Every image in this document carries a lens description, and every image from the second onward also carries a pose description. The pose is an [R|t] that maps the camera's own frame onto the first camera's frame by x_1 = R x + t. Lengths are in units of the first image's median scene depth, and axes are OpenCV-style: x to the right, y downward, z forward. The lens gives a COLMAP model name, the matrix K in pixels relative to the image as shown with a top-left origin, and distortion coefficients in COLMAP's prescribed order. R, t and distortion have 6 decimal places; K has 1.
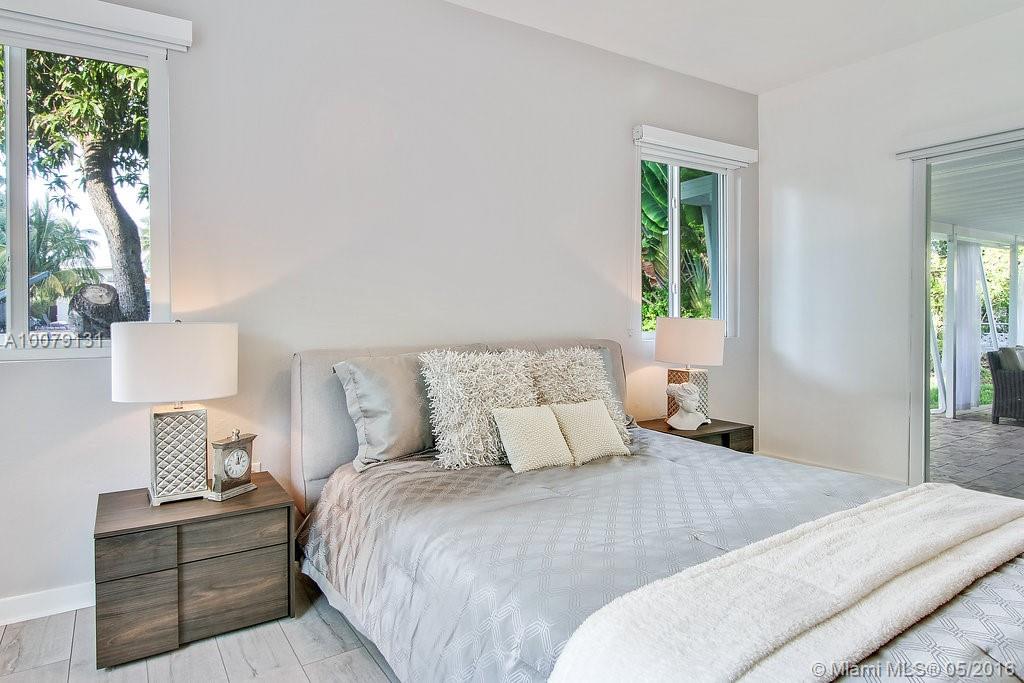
lens RADIAL K [[601.5, 0, 491.5], [0, 601.5, 321.6], [0, 0, 1]] dist [-0.002709, 0.001817]
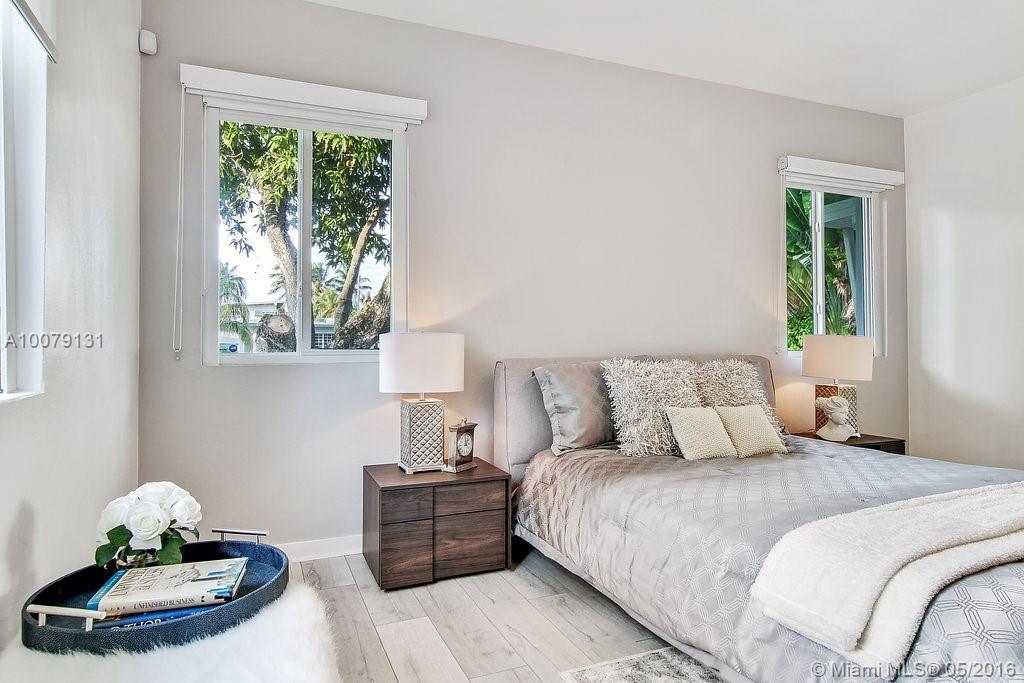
lens RADIAL K [[601.5, 0, 512.2], [0, 601.5, 337.0], [0, 0, 1]] dist [-0.002709, 0.001817]
pose [[0.987409, -0.007178, -0.158026, -0.110742], [0.003087, 0.999654, -0.026118, 0.038047], [0.158159, 0.025302, 0.987089, -0.215267]]
